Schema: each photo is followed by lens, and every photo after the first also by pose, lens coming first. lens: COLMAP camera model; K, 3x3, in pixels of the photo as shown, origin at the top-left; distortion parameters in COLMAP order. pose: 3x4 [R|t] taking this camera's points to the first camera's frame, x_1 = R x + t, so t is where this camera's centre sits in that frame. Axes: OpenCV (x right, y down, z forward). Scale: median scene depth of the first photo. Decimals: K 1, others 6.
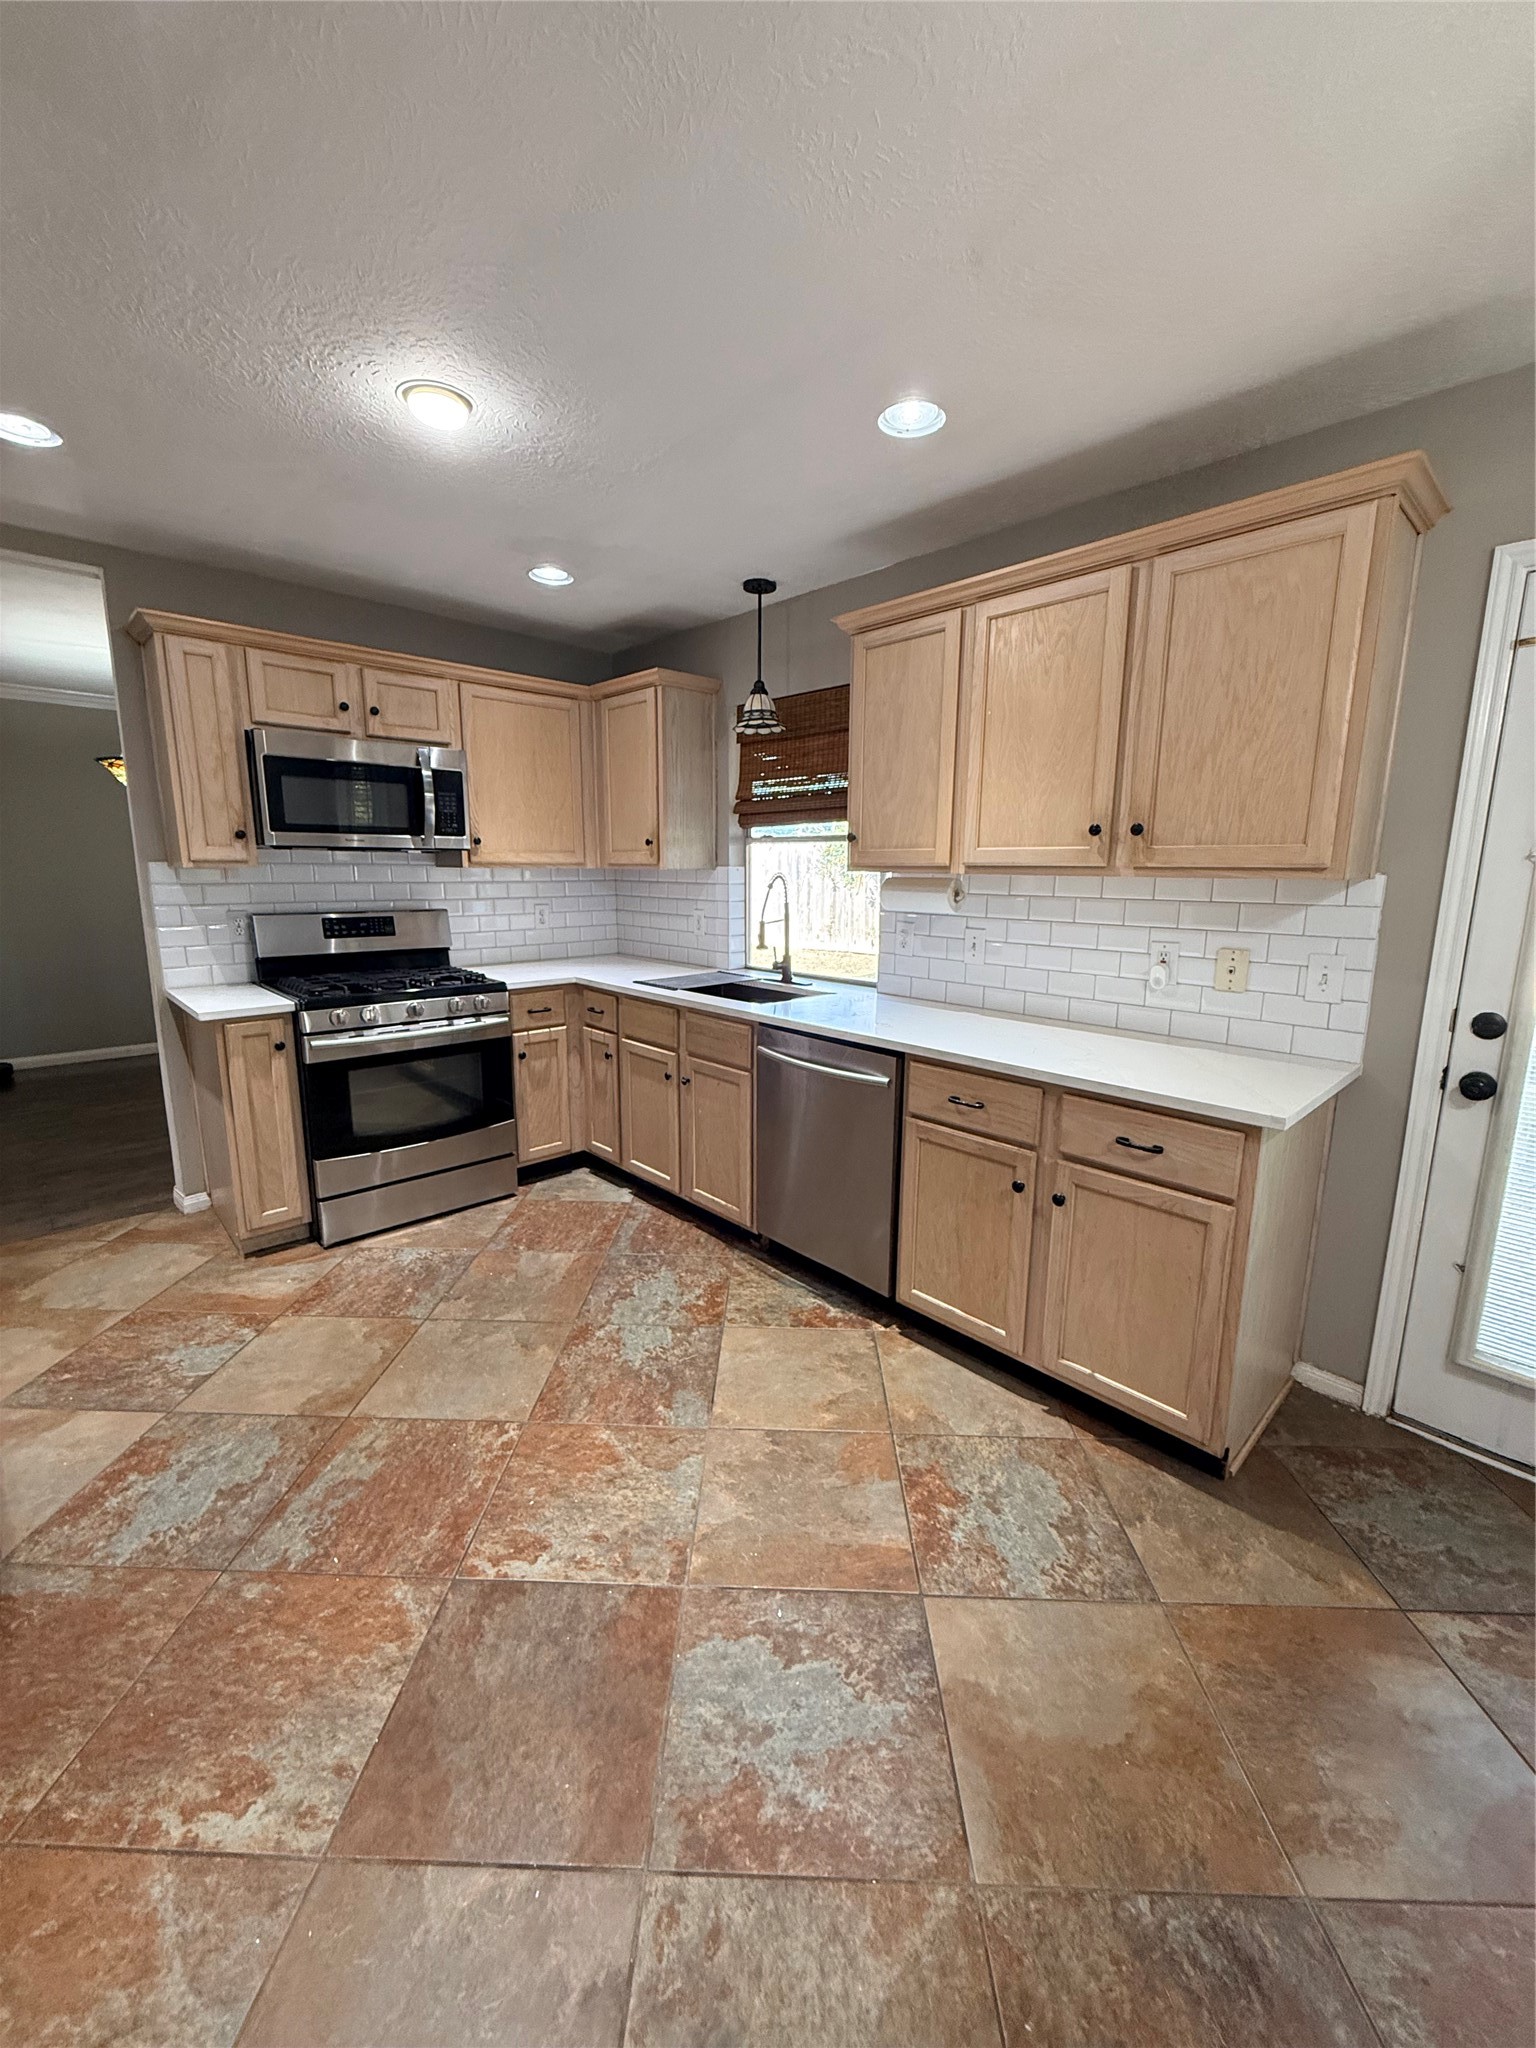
lens RADIAL K [[811.4, 0, 767.2], [0, 811.4, 1019.0], [0, 0, 1]] dist [-0.001029, 0.000109]
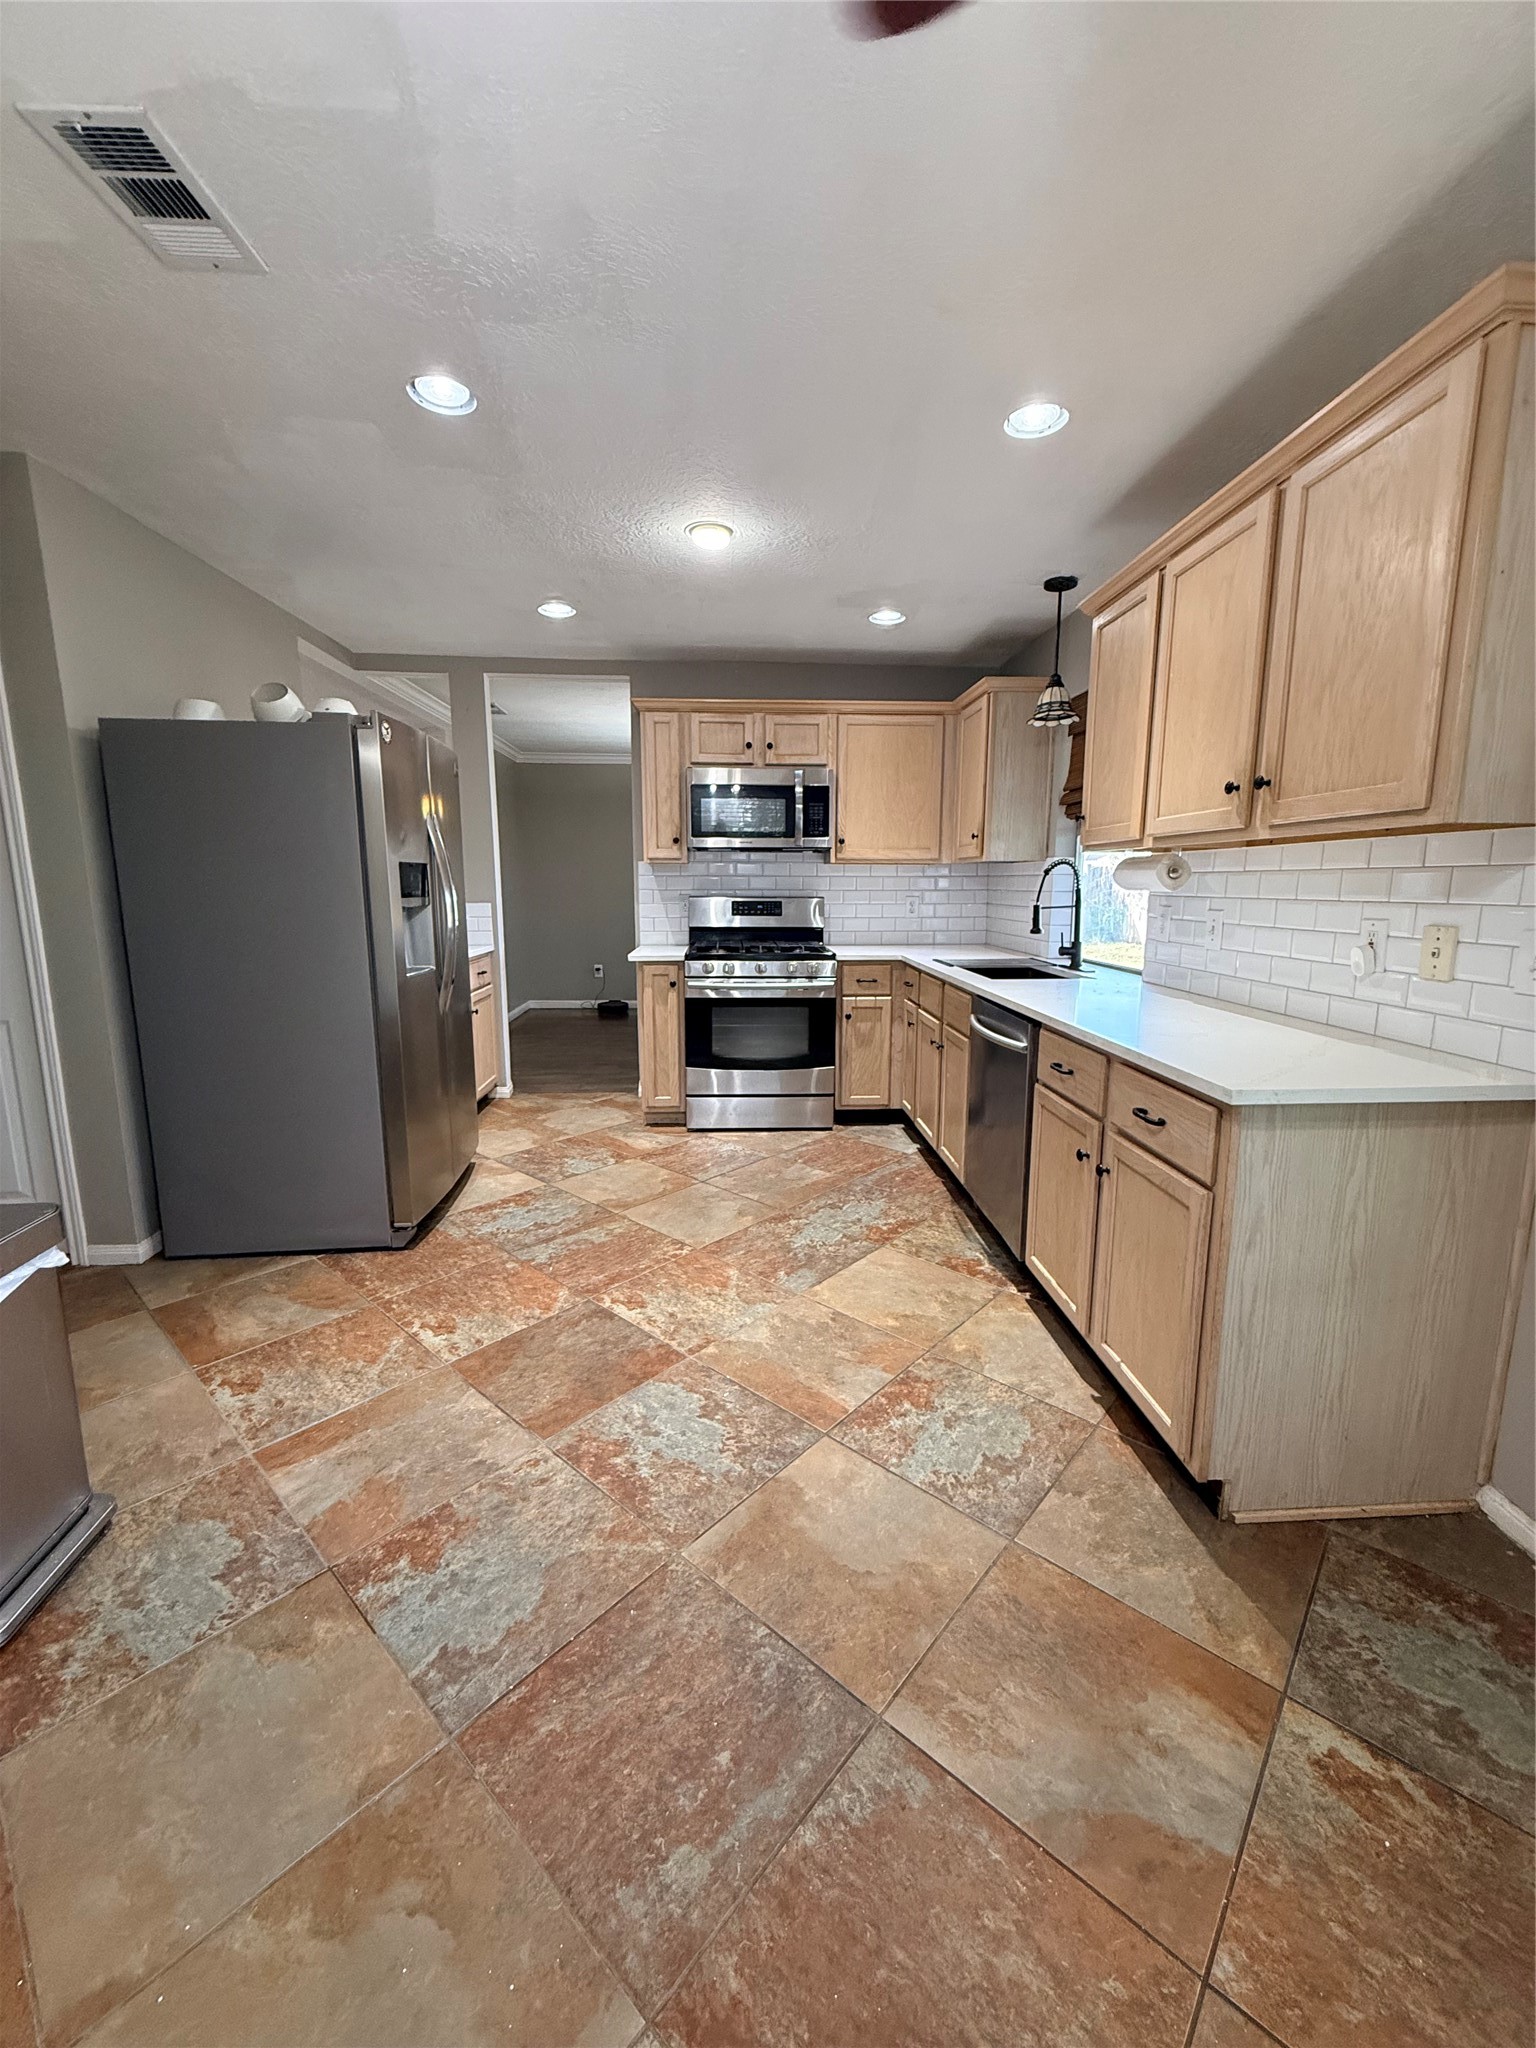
lens RADIAL K [[811.4, 0, 769.3], [0, 811.4, 1018.7], [0, 0, 1]] dist [-0.001029, 0.000109]
pose [[0.763177, 0.099566, -0.638473, 0.573937], [-0.114642, 0.993246, 0.017858, 0.061570], [0.635939, 0.059567, 0.769437, -0.007695]]
